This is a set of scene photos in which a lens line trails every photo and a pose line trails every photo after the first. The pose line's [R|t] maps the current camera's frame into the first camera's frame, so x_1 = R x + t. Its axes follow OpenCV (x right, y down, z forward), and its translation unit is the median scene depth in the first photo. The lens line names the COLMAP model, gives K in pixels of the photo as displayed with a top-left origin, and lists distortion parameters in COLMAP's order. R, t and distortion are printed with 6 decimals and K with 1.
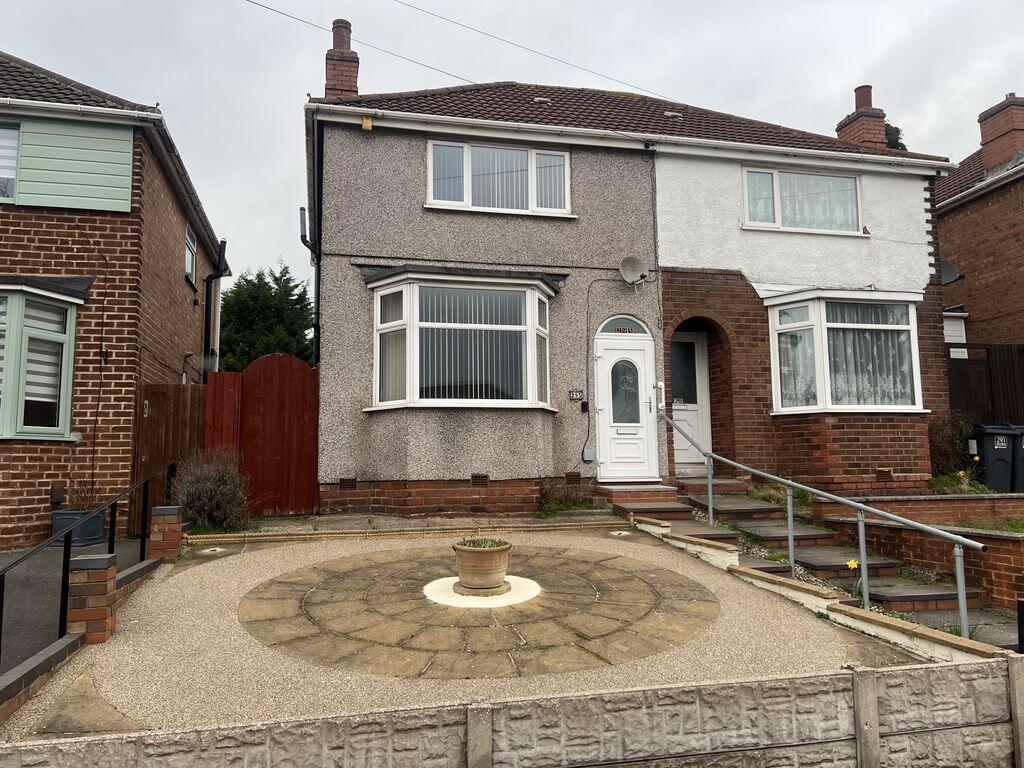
lens RADIAL K [[772.3, 0, 510.3], [0, 772.3, 371.8], [0, 0, 1]] dist [0.060418, -0.067591]
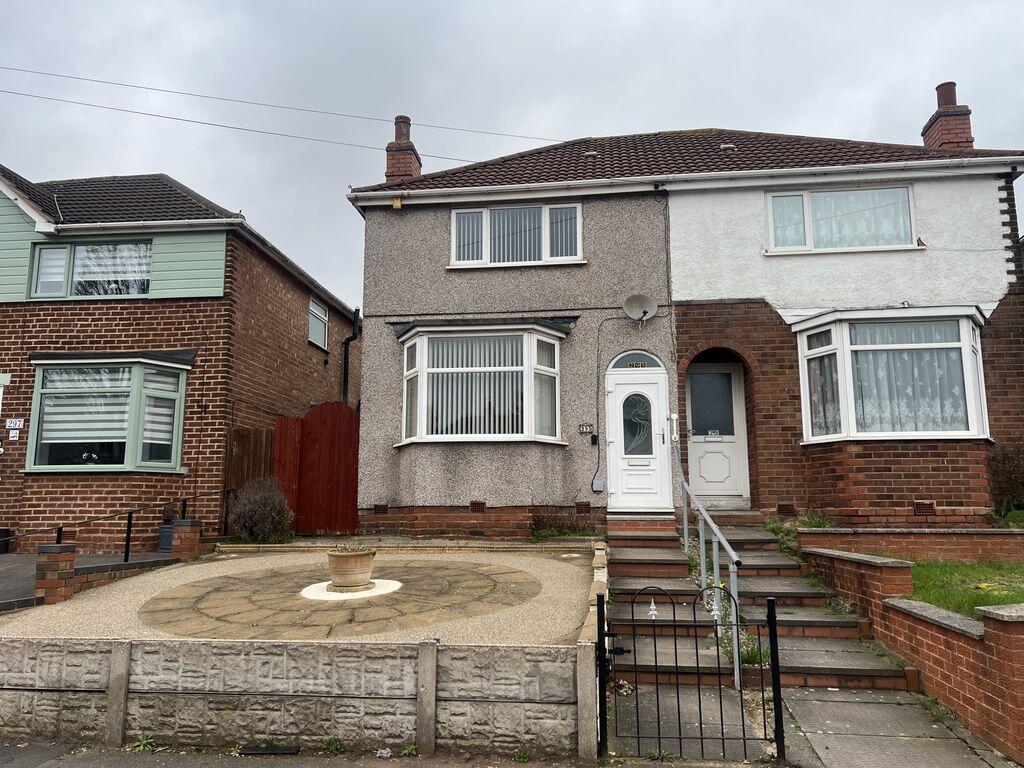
lens RADIAL K [[772.4, 0, 508.8], [0, 772.4, 386.7], [0, 0, 1]] dist [0.060467, -0.067825]
pose [[0.934346, -0.046092, -0.353373, 0.381936], [0.031937, 0.998441, -0.045788, 0.018409], [0.354932, 0.031496, 0.934361, -0.031693]]
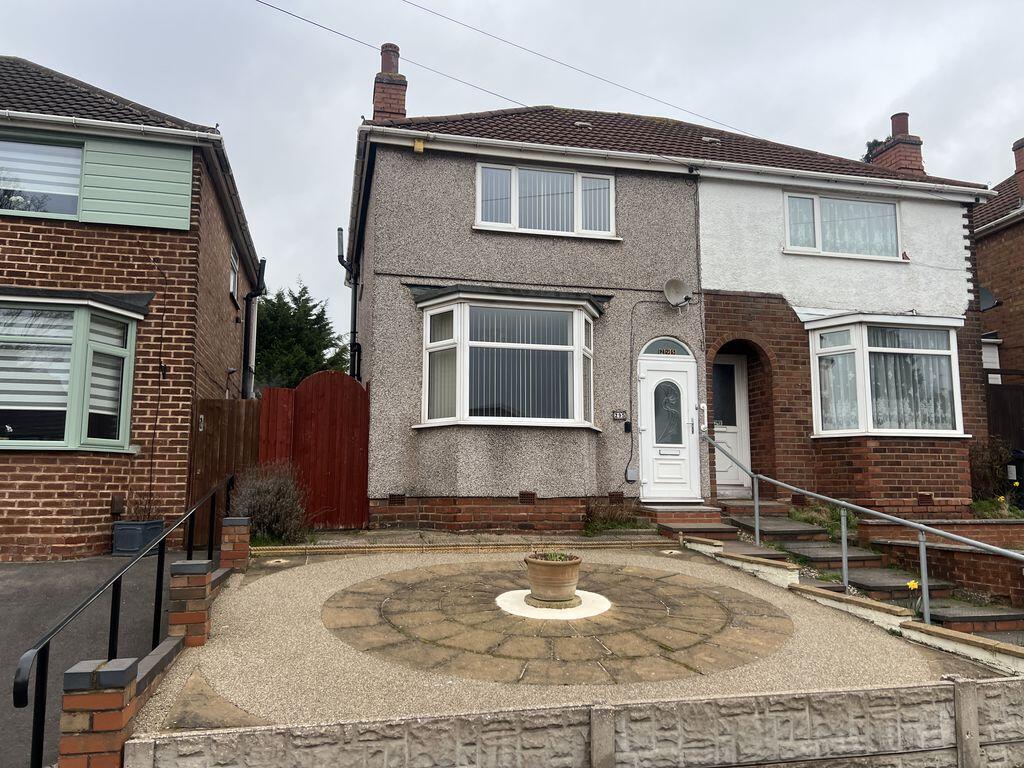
lens RADIAL K [[772.4, 0, 508.8], [0, 772.4, 386.7], [0, 0, 1]] dist [0.060467, -0.067825]
pose [[0.999878, 0.012554, -0.009278, -0.053331], [-0.012650, 0.999867, -0.010326, 0.005224], [0.009147, 0.010442, 0.999904, -0.013296]]
